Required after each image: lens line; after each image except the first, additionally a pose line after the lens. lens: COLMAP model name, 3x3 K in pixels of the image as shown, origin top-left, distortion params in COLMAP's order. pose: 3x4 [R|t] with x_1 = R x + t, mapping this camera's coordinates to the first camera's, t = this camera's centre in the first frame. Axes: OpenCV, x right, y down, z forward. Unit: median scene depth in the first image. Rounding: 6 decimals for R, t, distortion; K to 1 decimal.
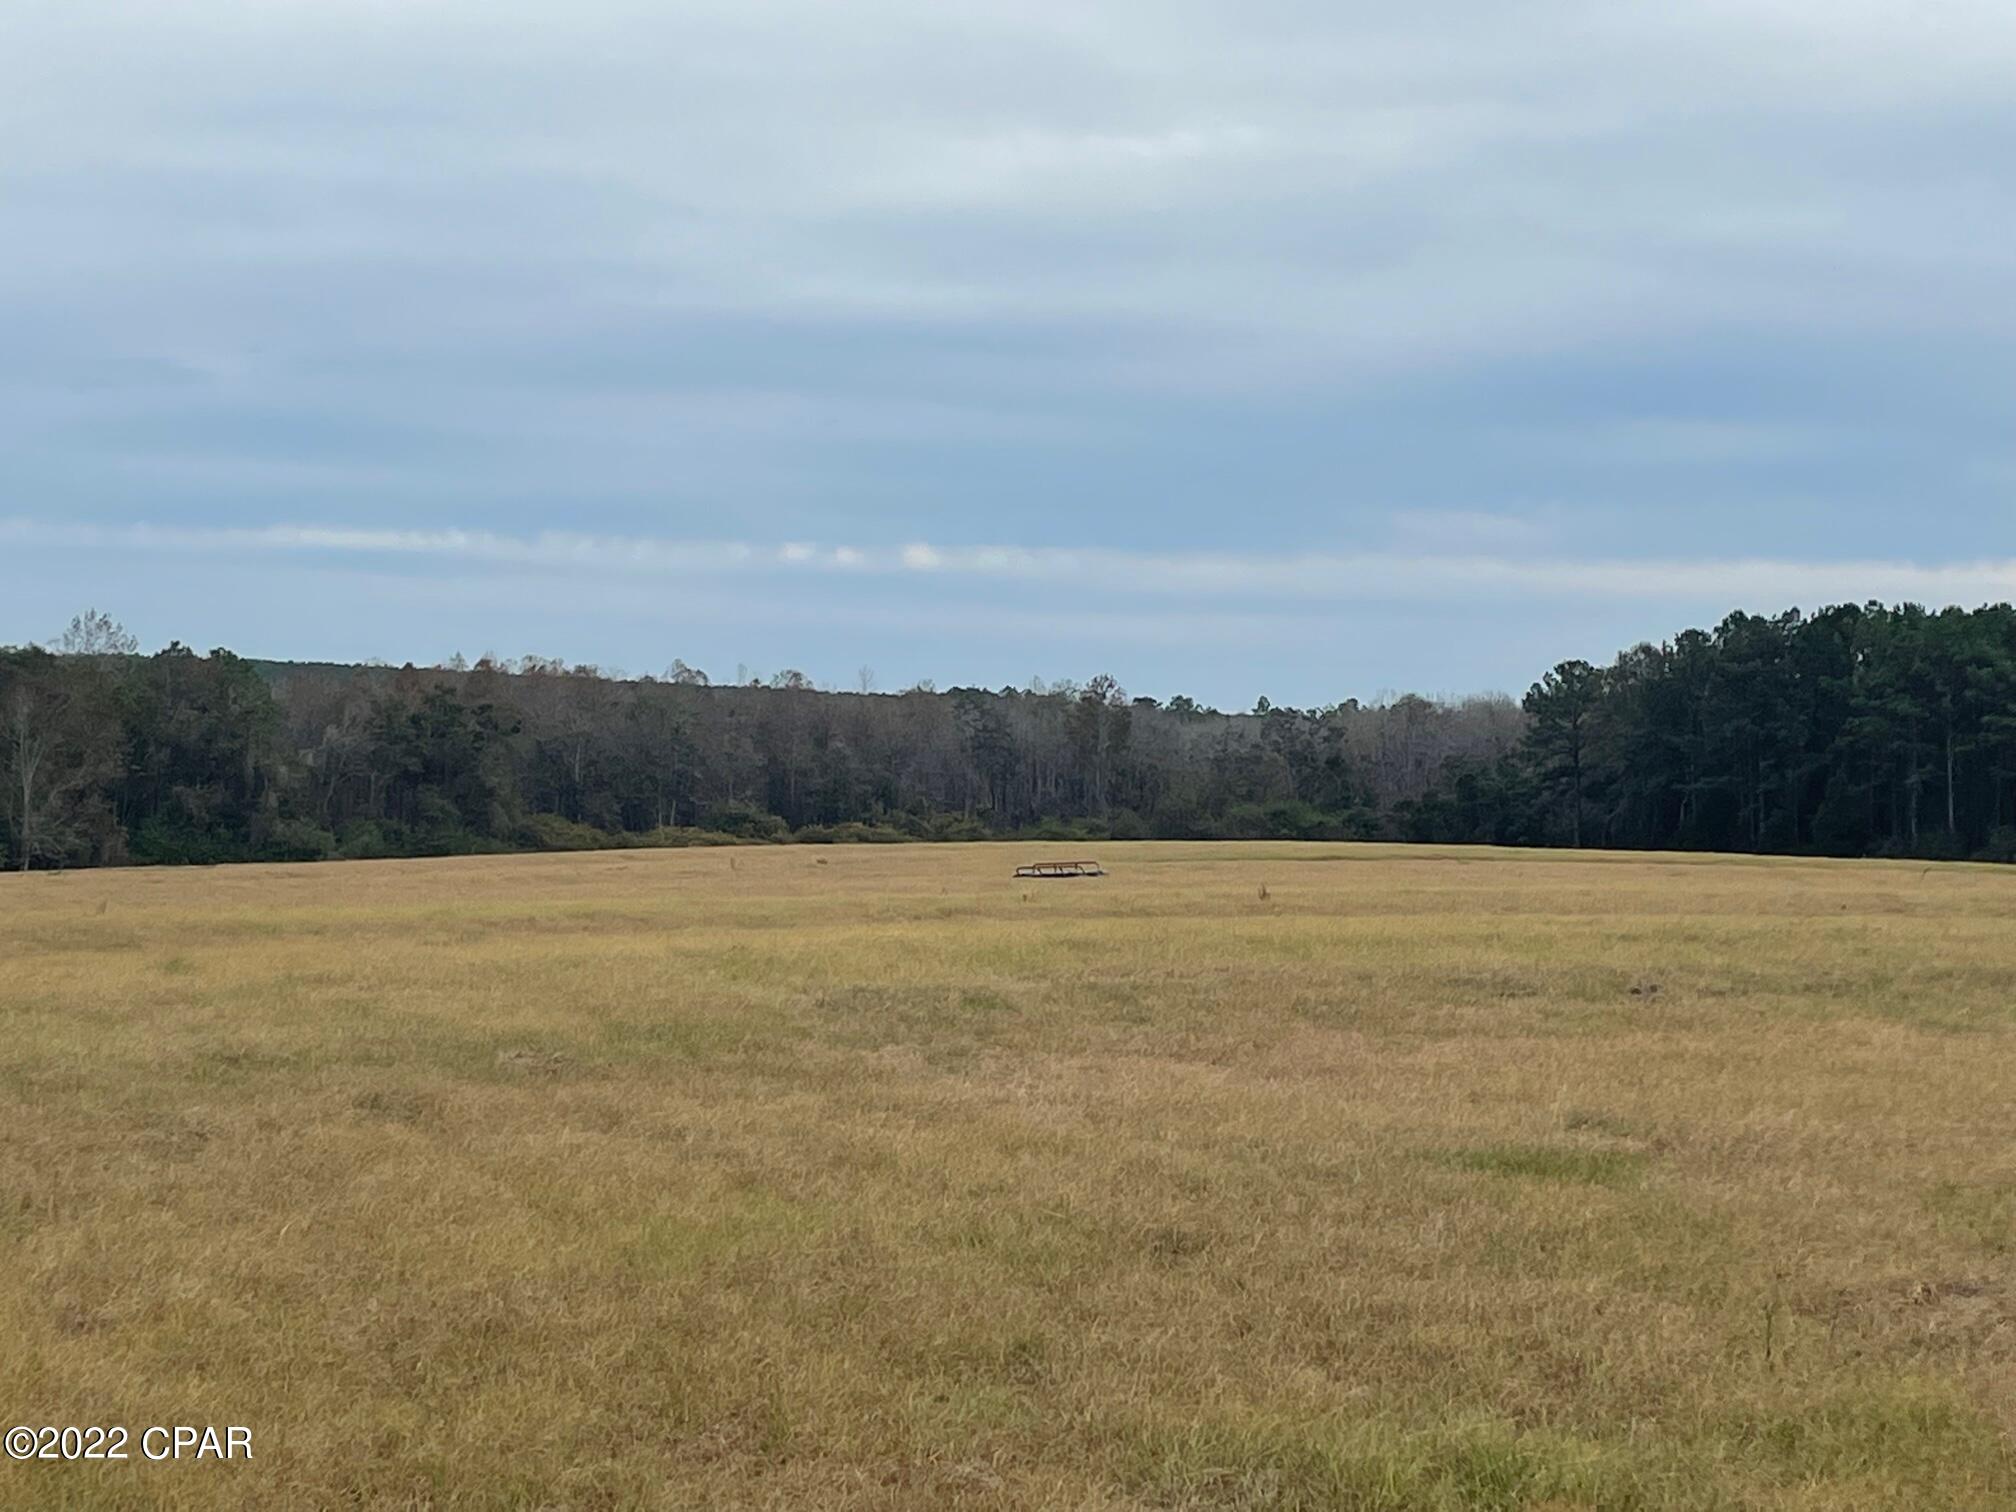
lens RADIAL K [[3879.6, 0, 1008.3], [0, 3879.6, 756.9], [0, 0, 1]] dist [0.040437, 0.000000]
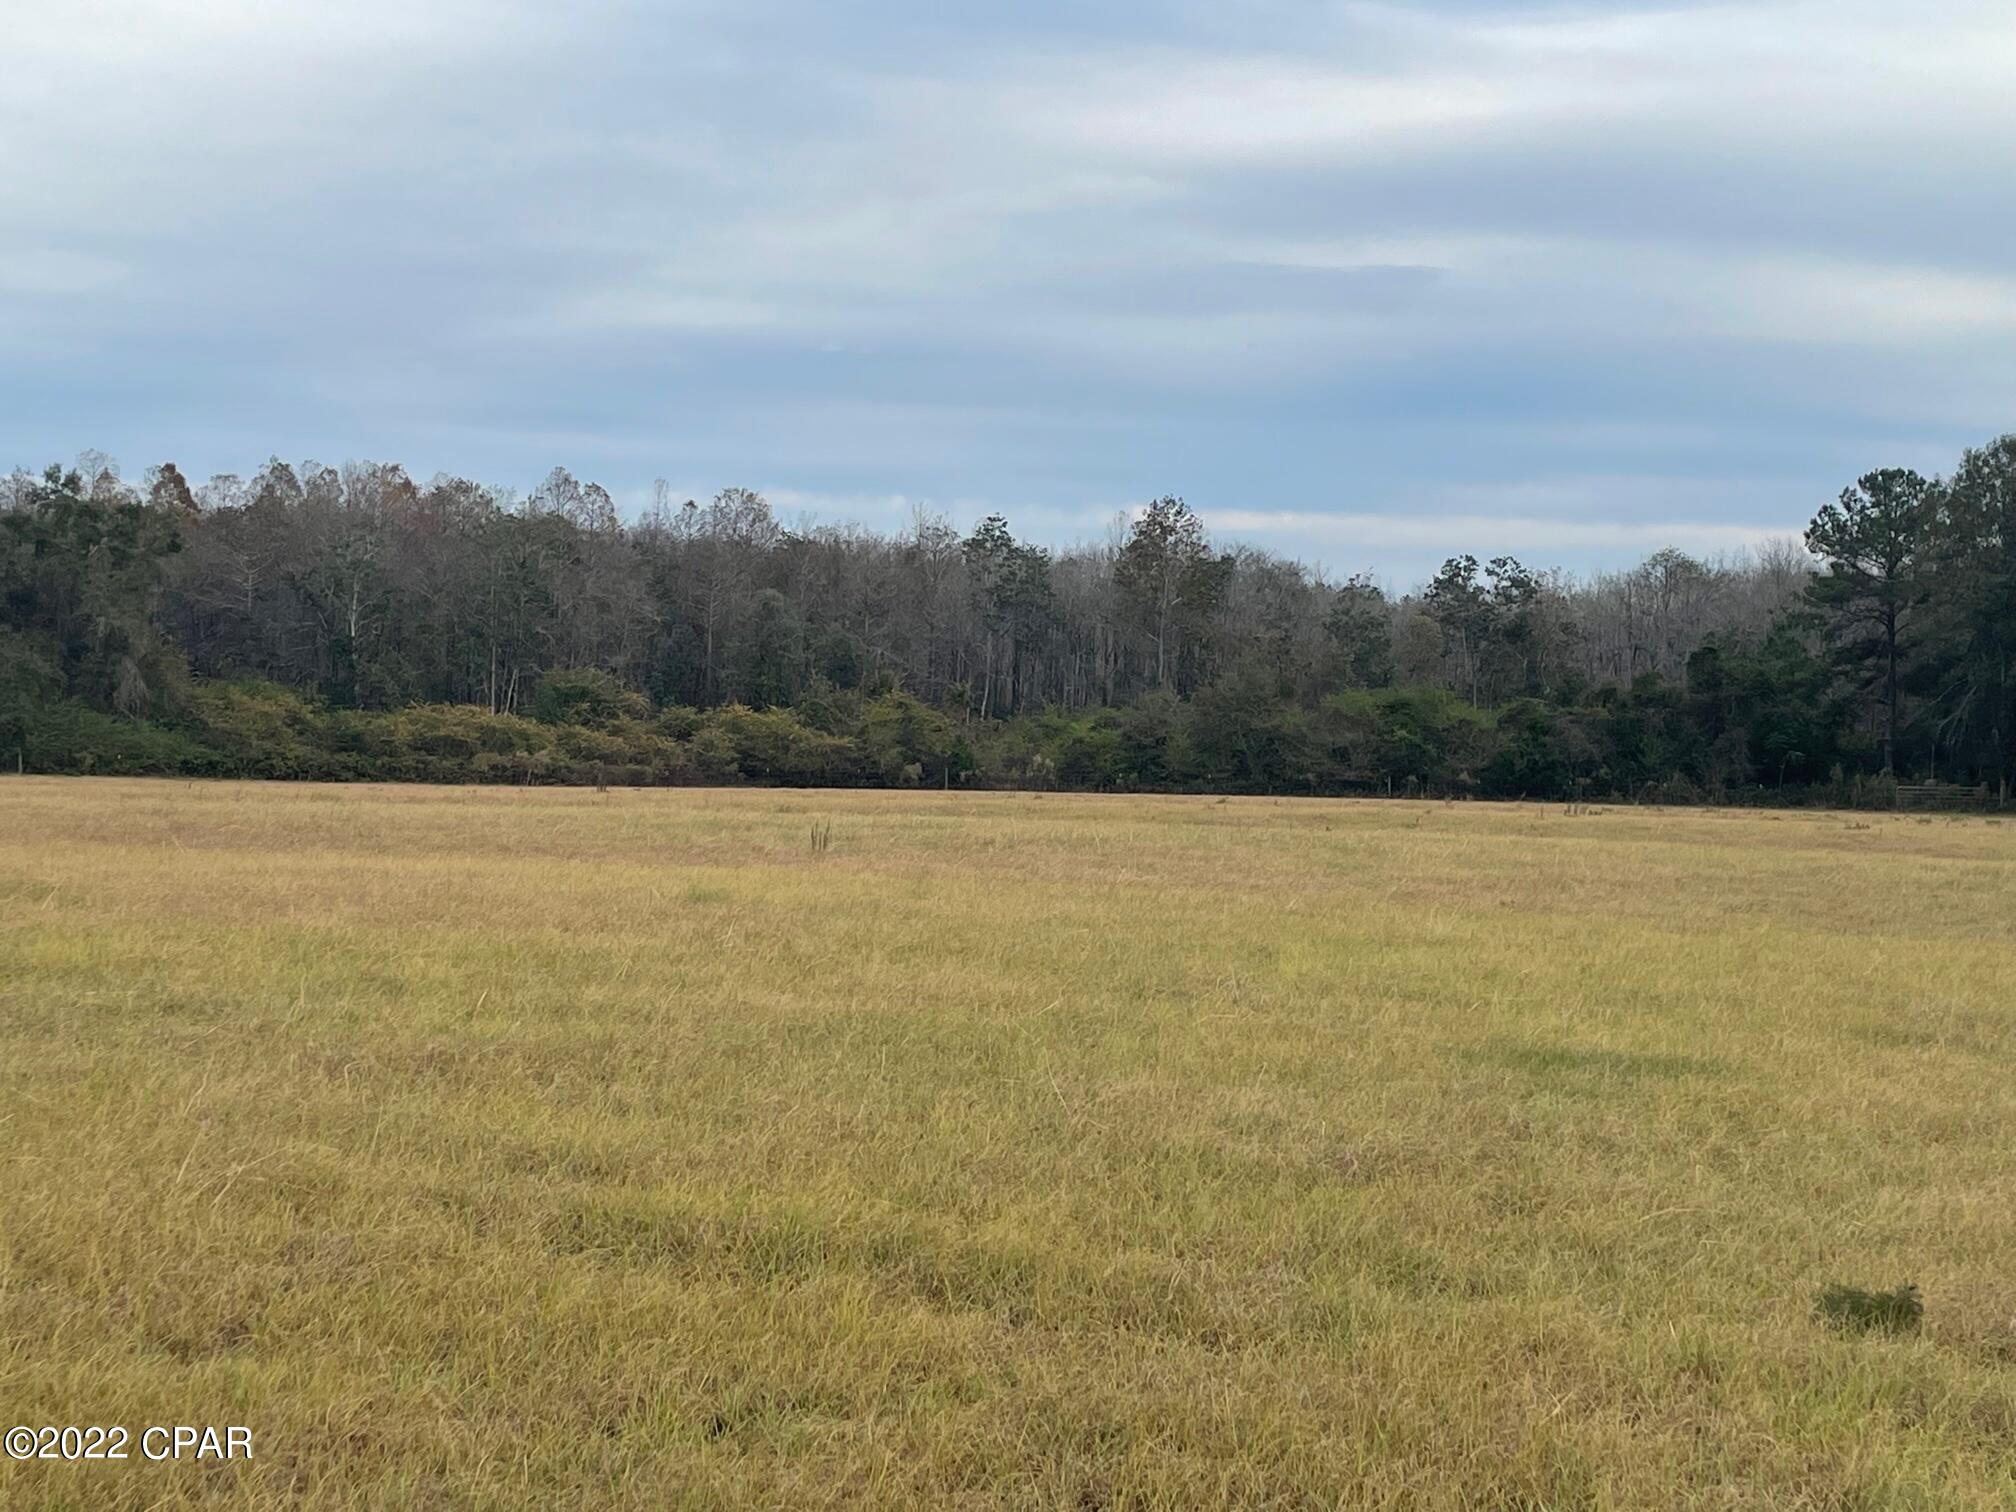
lens RADIAL K [[2993.5, 0, 1007.8], [0, 2993.5, 752.9], [0, 0, 1]] dist [-0.000888, 0.000000]
pose [[0.986734, 0.023746, -0.160598, 0.084261], [-0.019735, 0.999453, 0.026522, 0.010556], [0.161140, -0.023001, 0.986664, 0.505102]]
